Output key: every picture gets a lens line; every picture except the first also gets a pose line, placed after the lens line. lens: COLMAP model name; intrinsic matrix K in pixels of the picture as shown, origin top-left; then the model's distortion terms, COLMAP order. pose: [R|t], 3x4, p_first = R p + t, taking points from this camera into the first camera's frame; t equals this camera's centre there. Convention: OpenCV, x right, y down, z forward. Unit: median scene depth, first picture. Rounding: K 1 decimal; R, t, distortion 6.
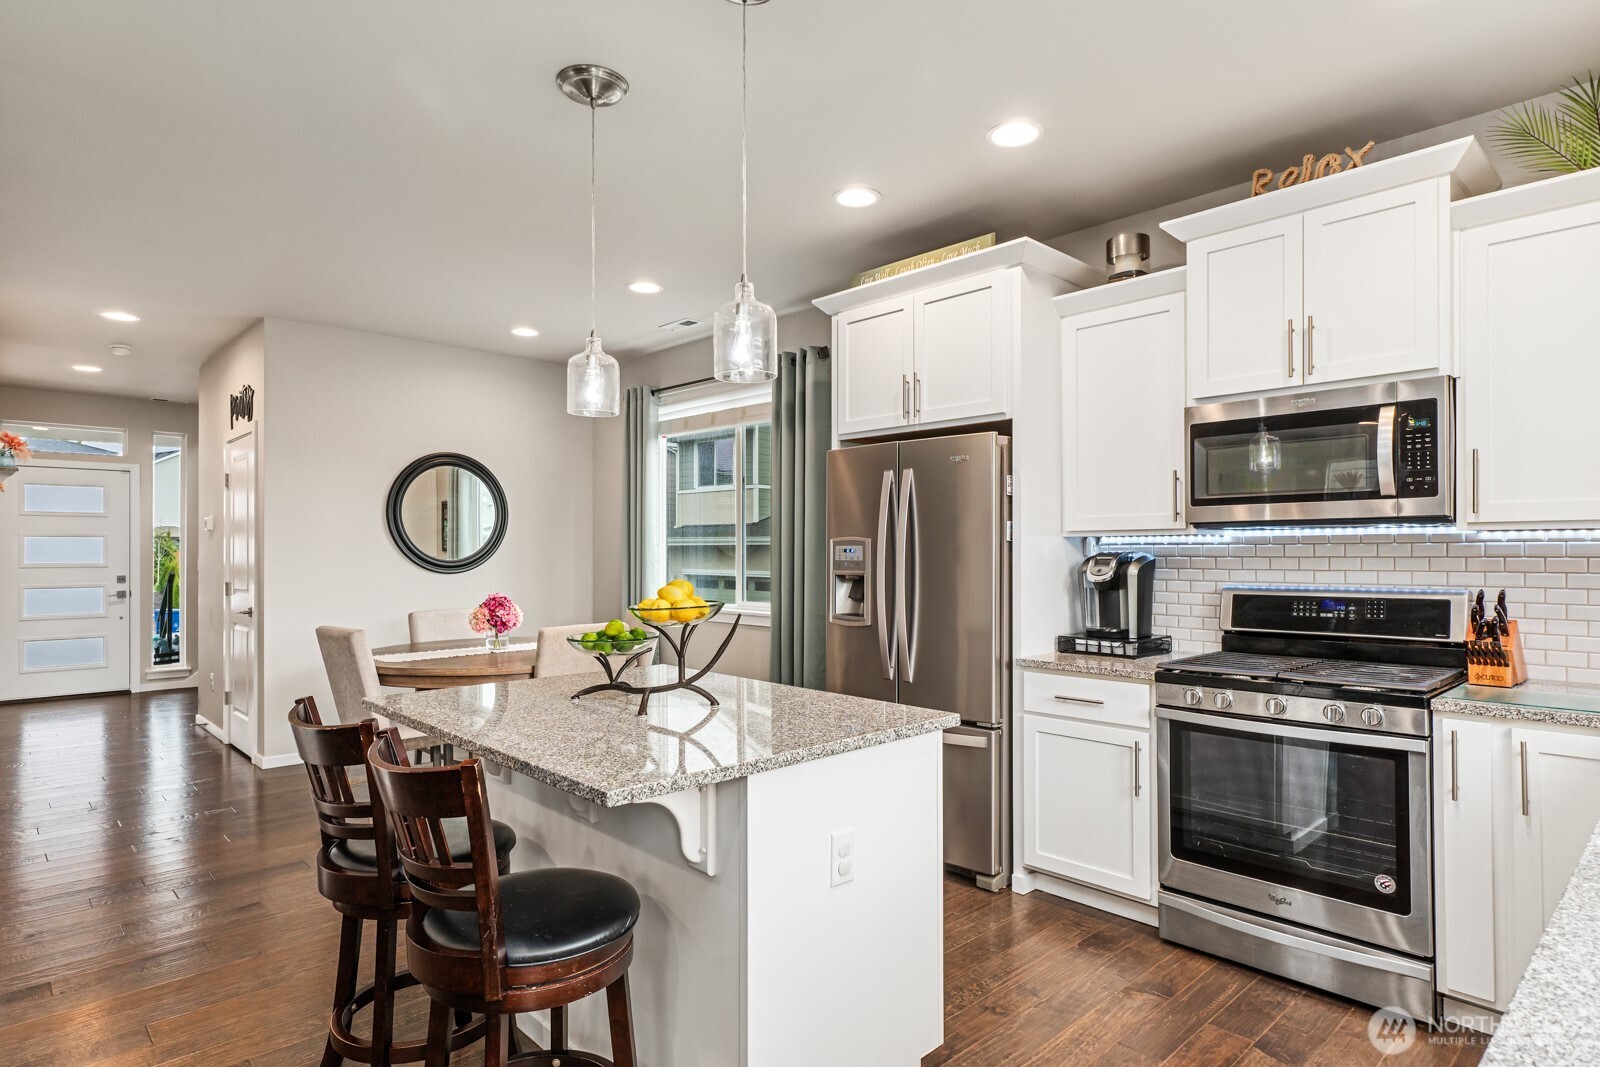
lens RADIAL K [[880.2, 0, 795.8], [0, 880.2, 539.9], [0, 0, 1]] dist [0.017605, 0.001307]
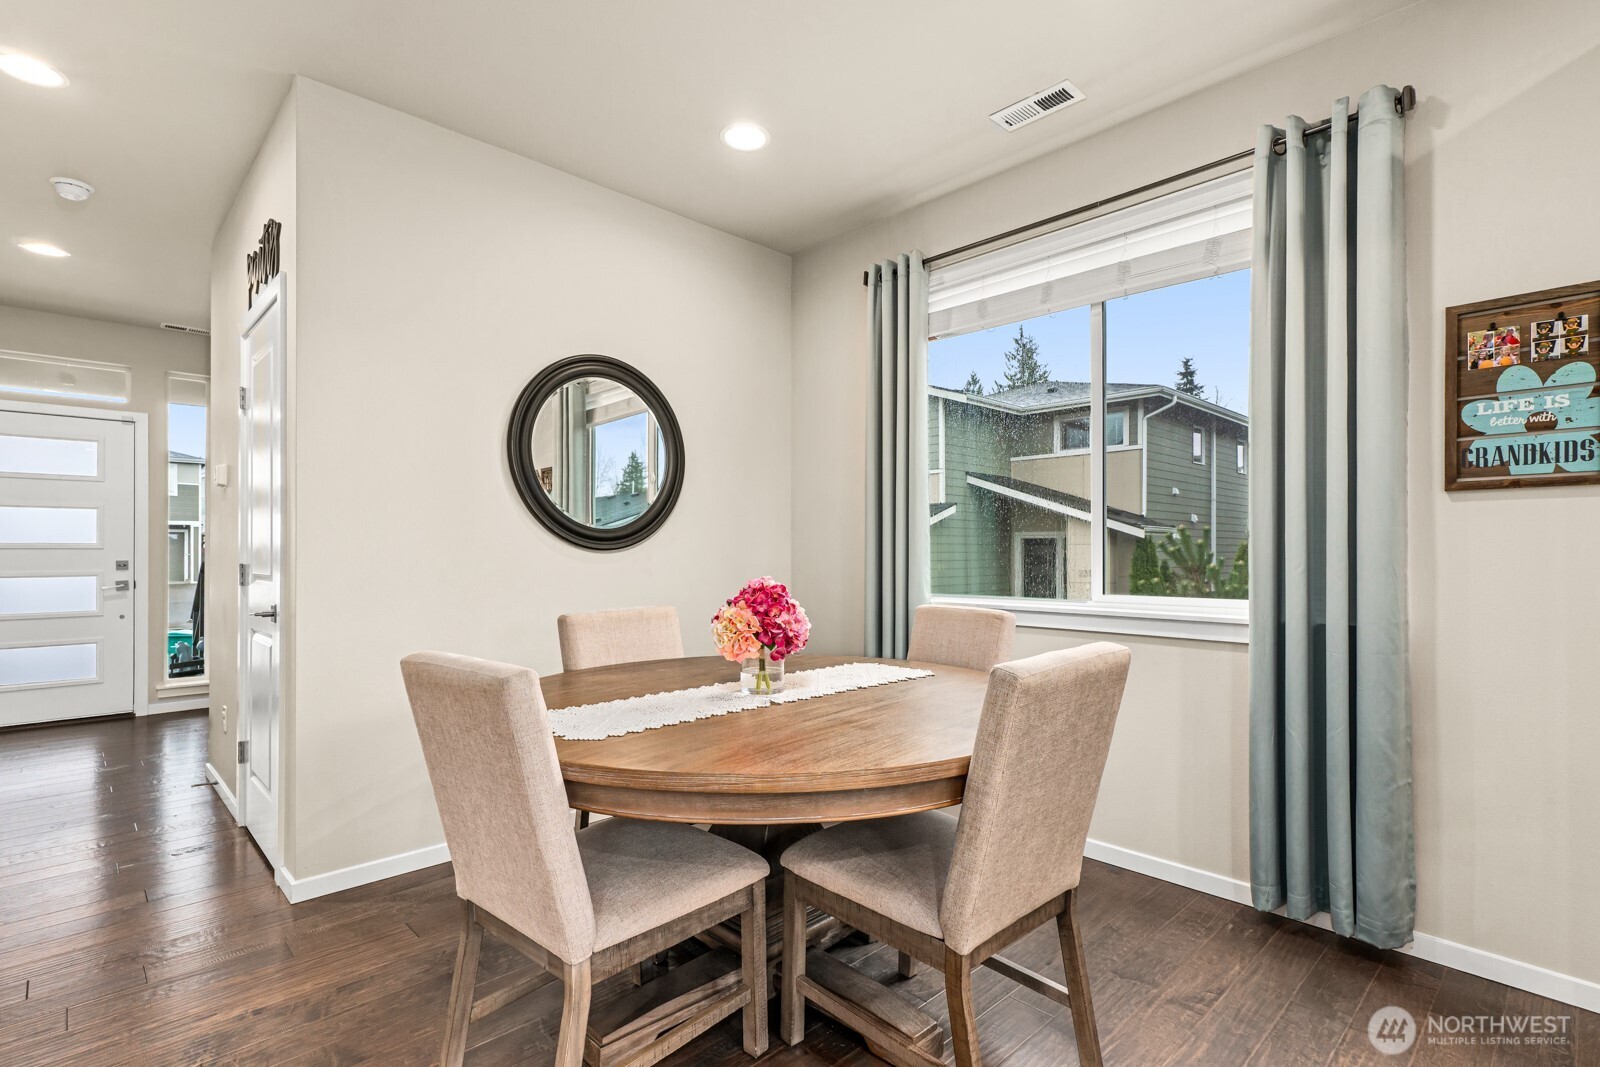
lens RADIAL K [[772.9, 0, 809.0], [0, 772.9, 546.4], [0, 0, 1]] dist [0.012515, 0.001076]
pose [[0.999918, 0.002552, 0.012553, -0.251016], [-0.002607, 0.999987, 0.004423, 0.032079], [-0.012542, -0.004456, 0.999911, 0.447618]]
